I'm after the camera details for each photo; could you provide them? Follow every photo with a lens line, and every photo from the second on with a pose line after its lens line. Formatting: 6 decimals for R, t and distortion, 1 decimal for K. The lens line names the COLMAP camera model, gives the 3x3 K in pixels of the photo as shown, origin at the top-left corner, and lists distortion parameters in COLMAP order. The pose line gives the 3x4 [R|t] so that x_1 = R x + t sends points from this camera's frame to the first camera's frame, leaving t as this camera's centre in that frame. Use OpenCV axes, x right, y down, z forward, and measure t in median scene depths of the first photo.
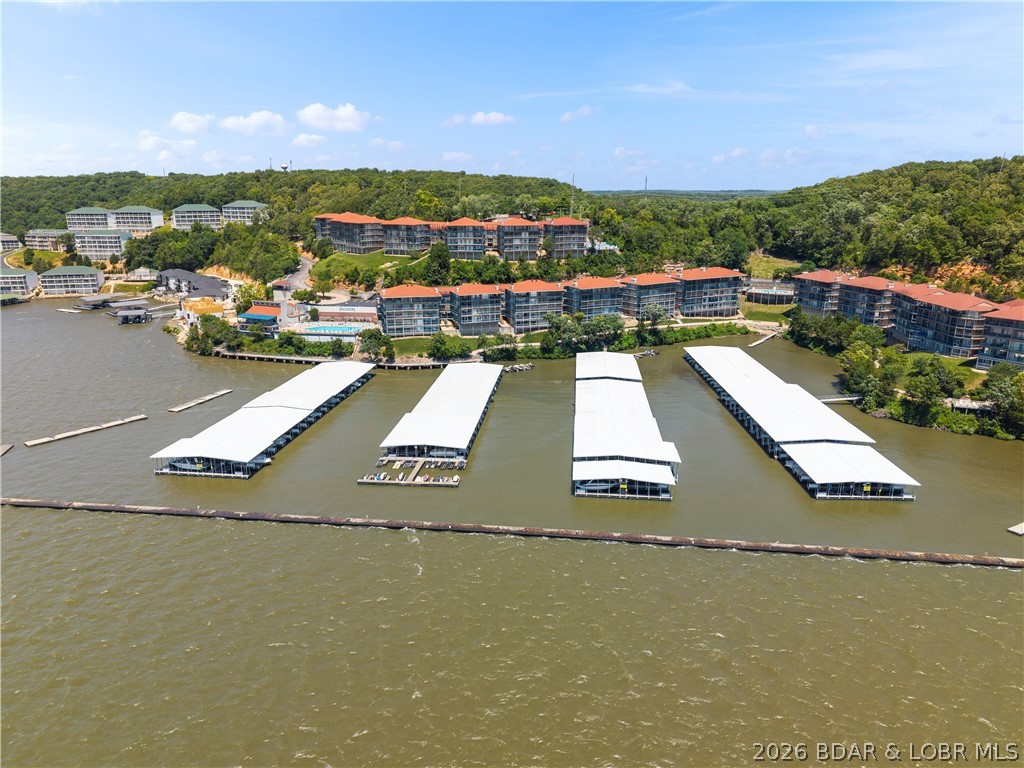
lens RADIAL K [[682.4, 0, 512.0], [0, 682.4, 384.0], [0, 0, 1]] dist [0.050523, -0.033184]
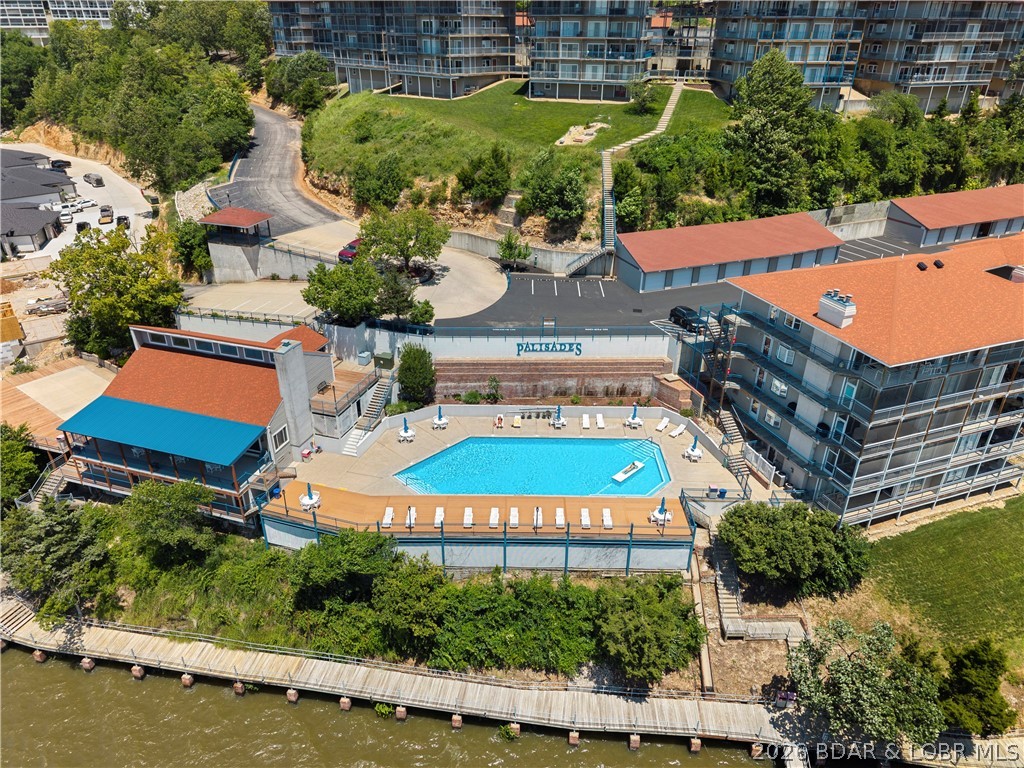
lens RADIAL K [[682.4, 0, 512.0], [0, 682.4, 384.0], [0, 0, 1]] dist [0.050523, -0.033184]
pose [[0.993666, -0.045242, 0.102862, -0.253648], [0.022554, 0.977041, 0.211852, -0.134038], [-0.110085, -0.208191, 0.971873, 0.695689]]
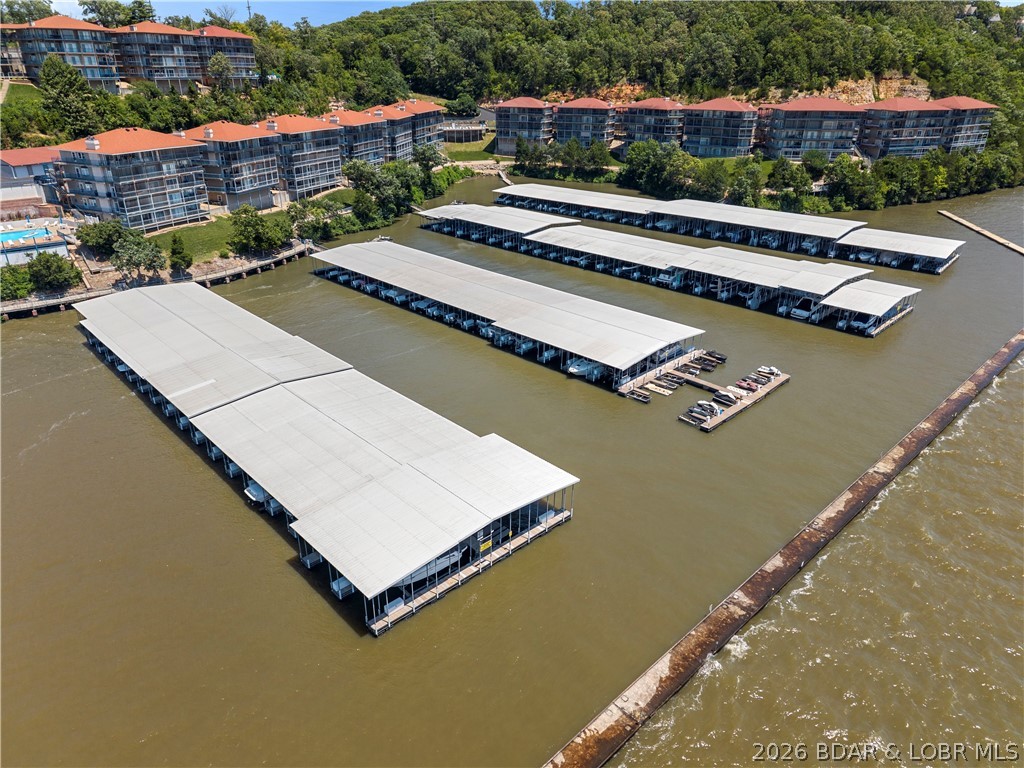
lens RADIAL K [[693.2, 0, 515.1], [0, 693.2, 397.3], [0, 0, 1]] dist [-0.001612, 0.001511]
pose [[0.628925, -0.329371, 0.704250, -0.346003], [0.201887, 0.943942, 0.261179, -0.026849], [-0.750796, -0.022083, 0.660165, 0.373255]]
